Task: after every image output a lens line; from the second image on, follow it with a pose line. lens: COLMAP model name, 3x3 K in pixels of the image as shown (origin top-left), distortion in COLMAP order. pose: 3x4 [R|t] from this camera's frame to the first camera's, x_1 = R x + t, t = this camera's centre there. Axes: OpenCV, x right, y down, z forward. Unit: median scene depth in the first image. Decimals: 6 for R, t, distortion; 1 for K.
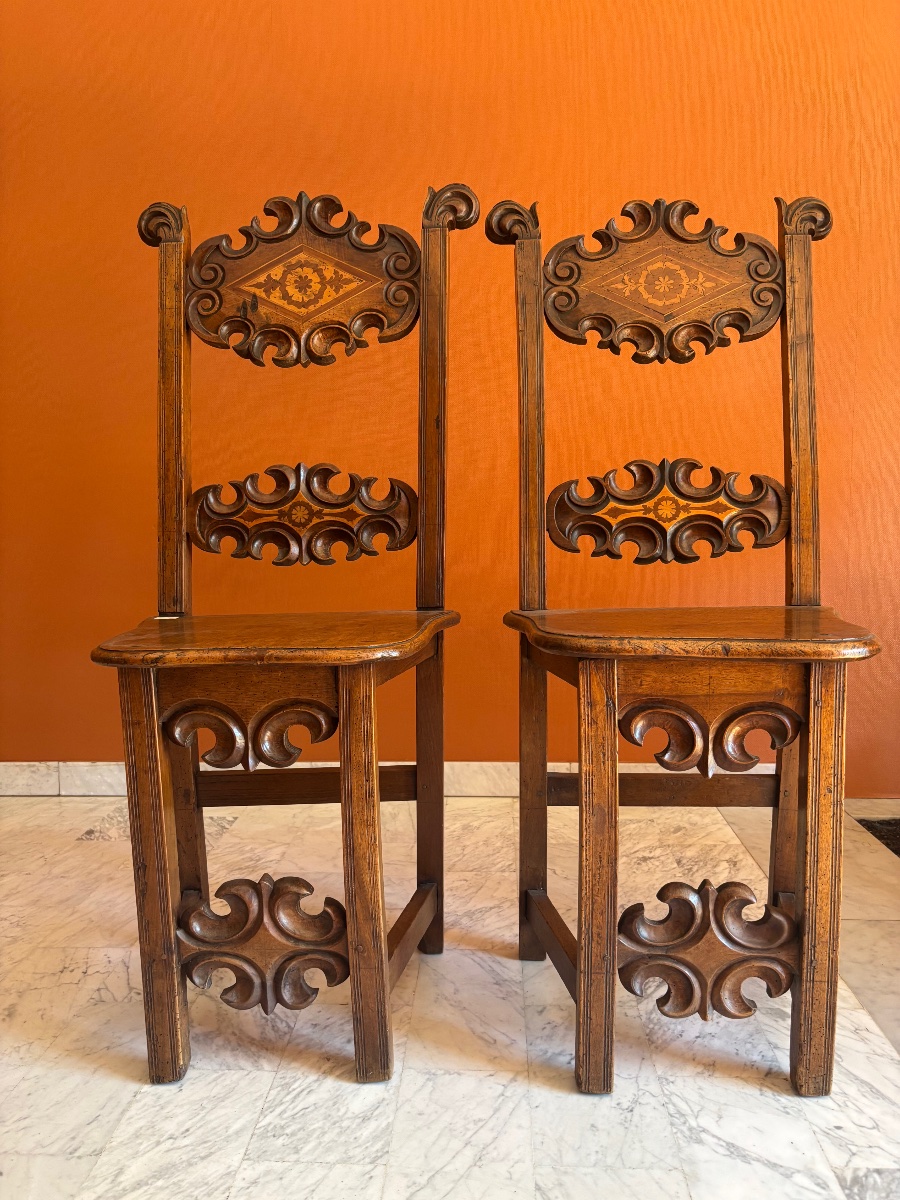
lens RADIAL K [[954.8, 0, 437.6], [0, 954.8, 600.8], [0, 0, 1]] dist [0.022971, 0.001506]
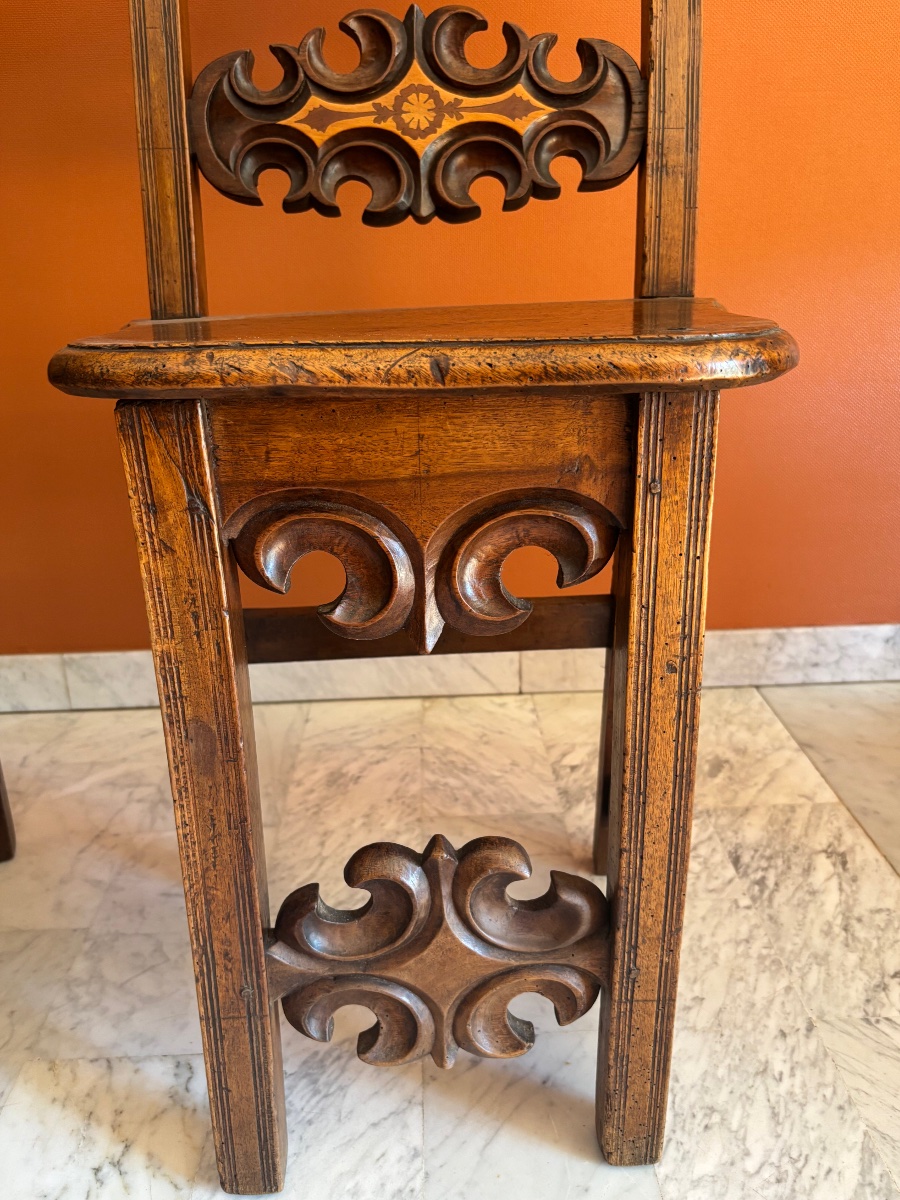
lens RADIAL K [[967.3, 0, 448.5], [0, 967.3, 608.5], [0, 0, 1]] dist [0.021070, -0.024638]
pose [[0.994485, -0.049259, 0.092592, 0.194441], [0.024651, 0.967892, 0.250155, 0.034877], [-0.101941, -0.246493, 0.963768, 0.423202]]
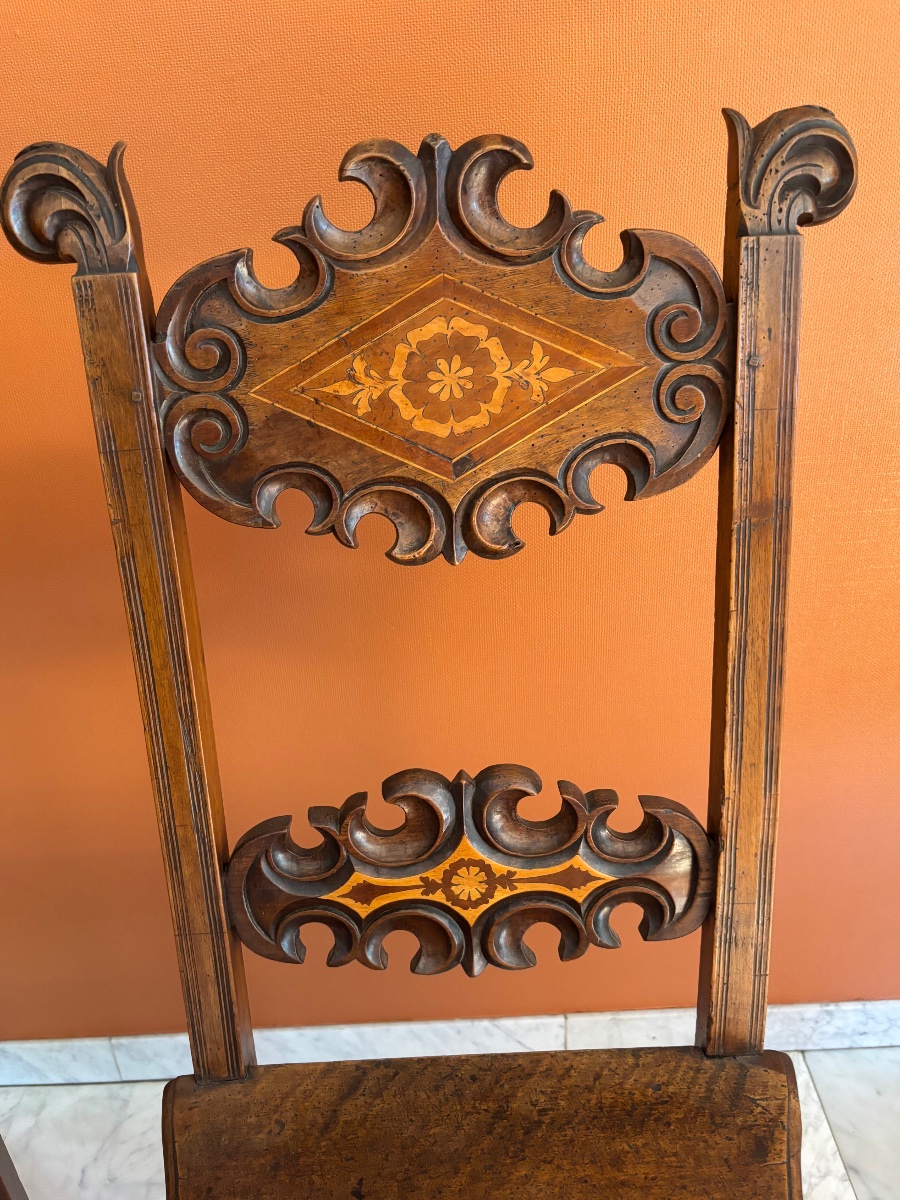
lens RADIAL K [[967.3, 0, 449.1], [0, 967.3, 629.5], [0, 0, 1]] dist [0.021070, -0.024638]
pose [[0.995435, -0.074962, 0.059080, 0.210986], [0.047432, 0.925674, 0.375336, -0.402968], [-0.082825, -0.370821, 0.925004, 0.595105]]
